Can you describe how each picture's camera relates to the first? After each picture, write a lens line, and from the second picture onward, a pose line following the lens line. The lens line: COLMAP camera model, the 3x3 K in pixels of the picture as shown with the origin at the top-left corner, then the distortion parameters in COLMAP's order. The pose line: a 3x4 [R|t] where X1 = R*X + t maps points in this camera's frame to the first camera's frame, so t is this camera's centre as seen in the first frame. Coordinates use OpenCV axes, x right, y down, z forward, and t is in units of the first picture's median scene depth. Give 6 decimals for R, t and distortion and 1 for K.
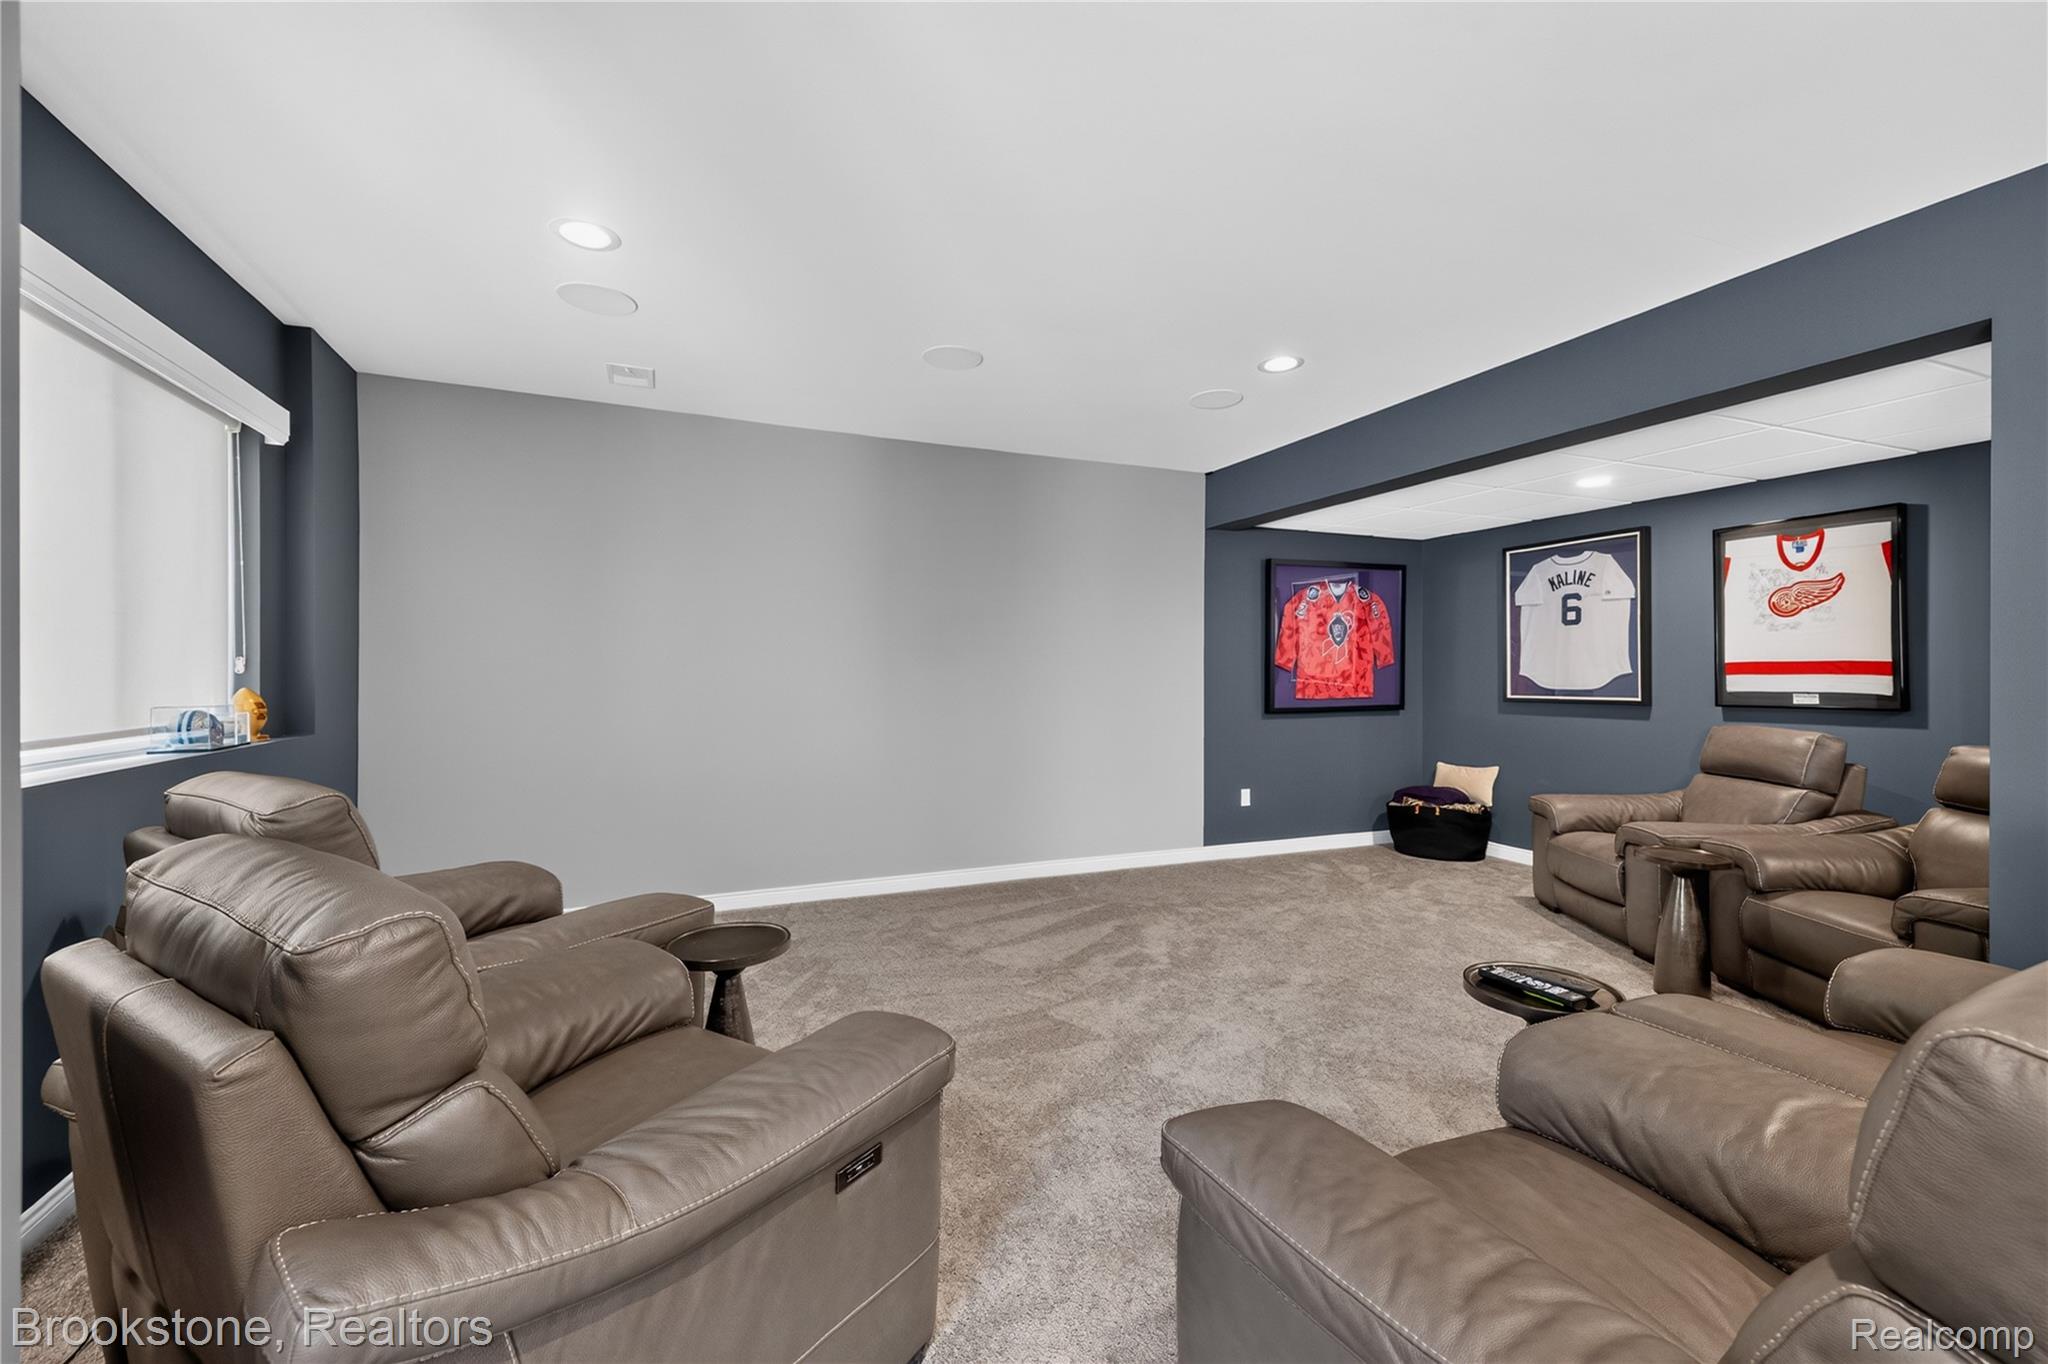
lens RADIAL K [[844.6, 0, 1014.5], [0, 844.6, 677.8], [0, 0, 1]] dist [-0.000253, -0.000043]
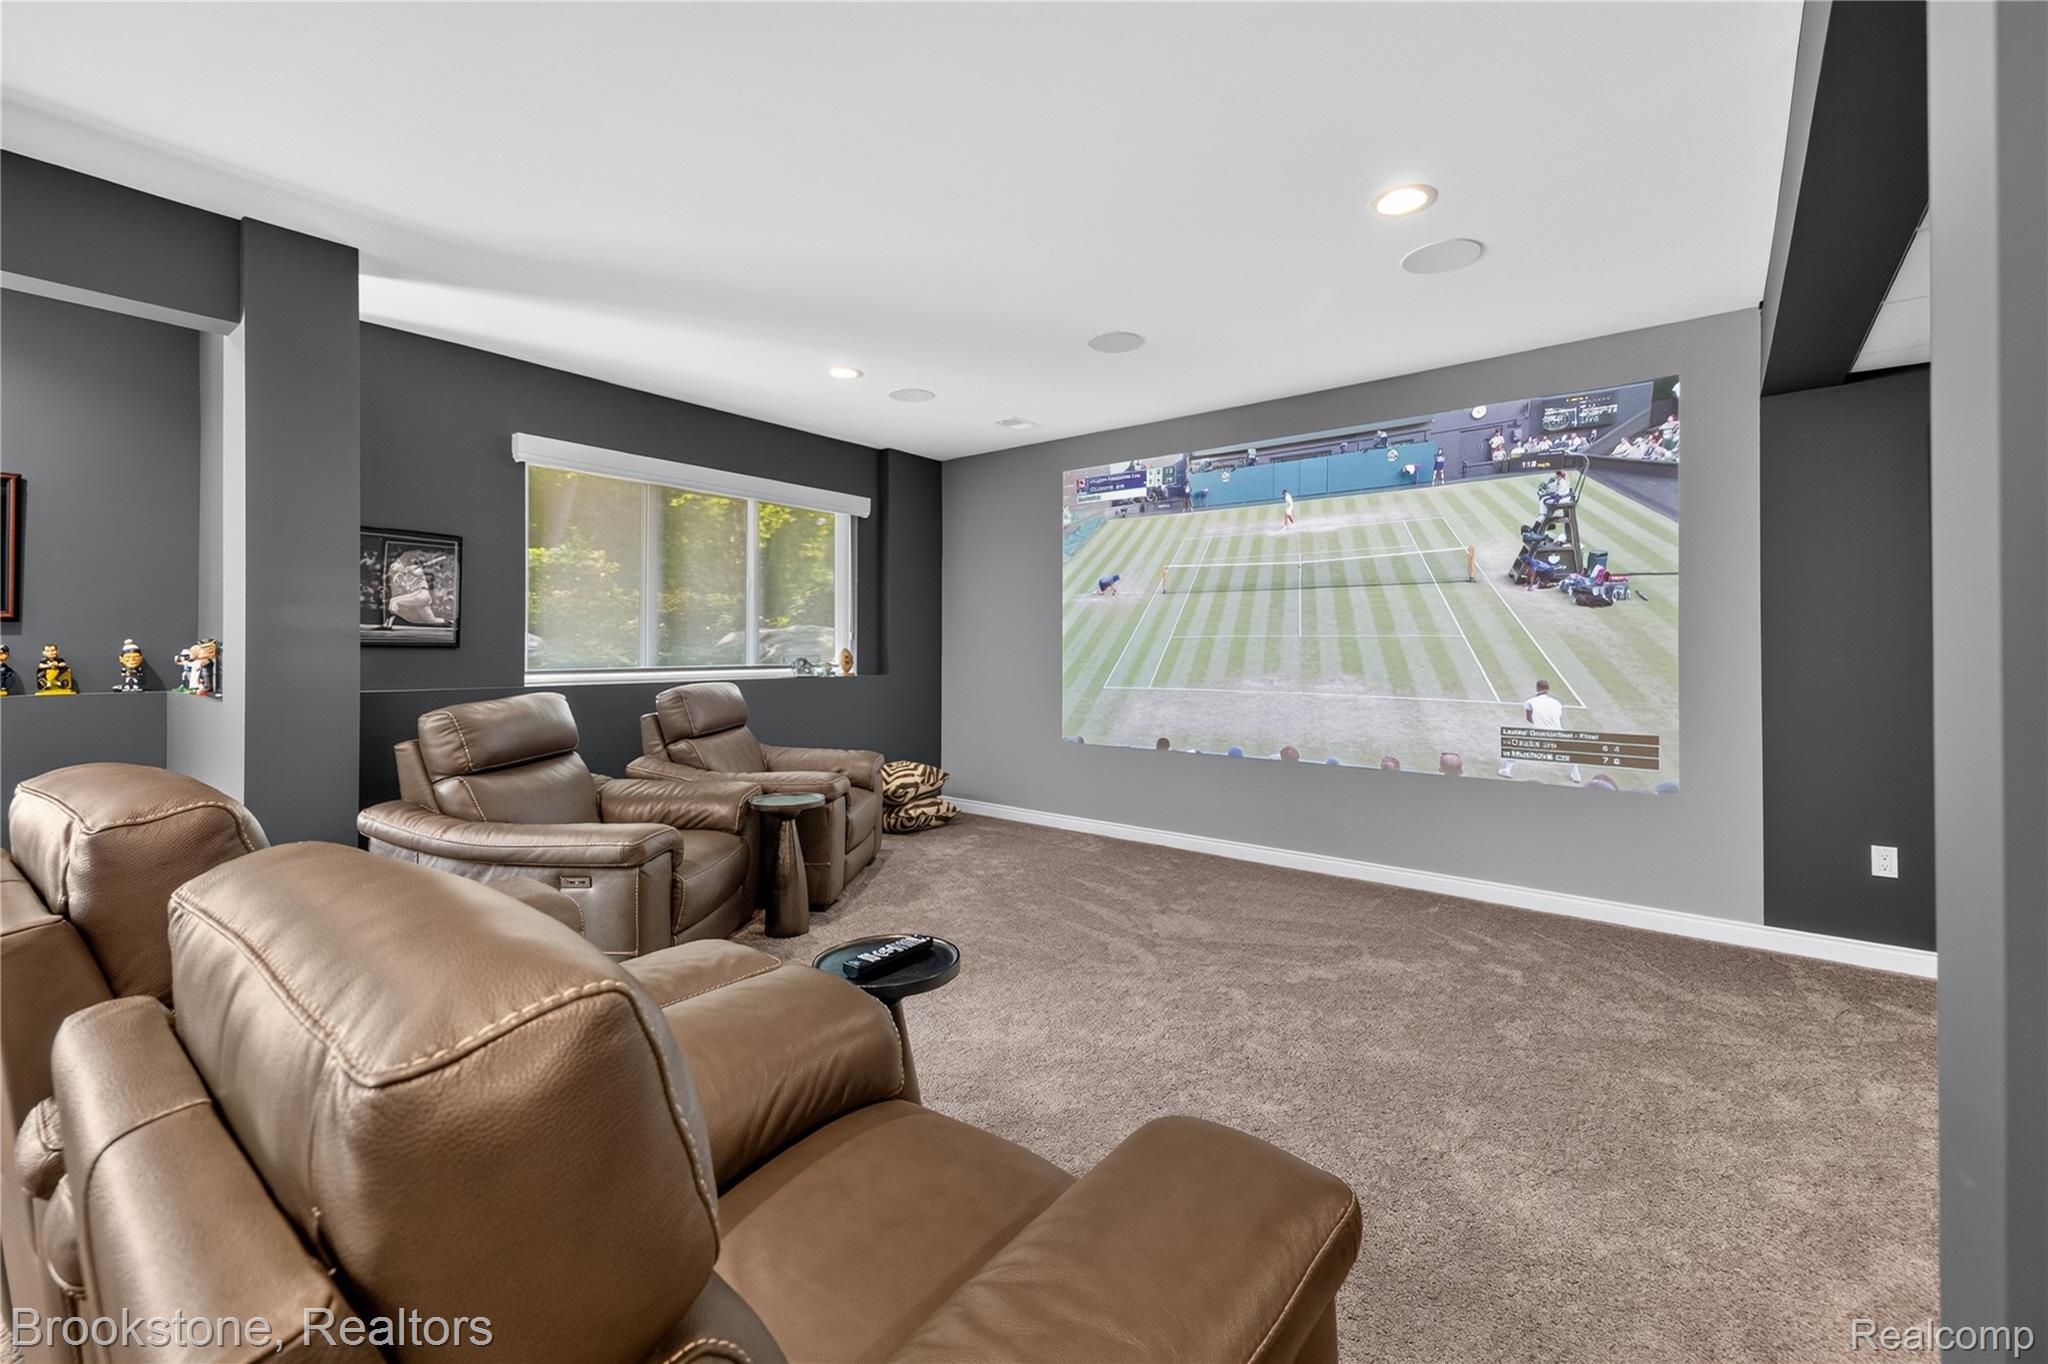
lens RADIAL K [[844.6, 0, 1014.5], [0, 844.6, 677.8], [0, 0, 1]] dist [-0.000253, -0.000043]
pose [[0.465914, 0.028345, -0.884376, 0.698597], [-0.005056, 0.999556, 0.029373, 0.010866], [0.884816, -0.009214, 0.465850, 0.333996]]
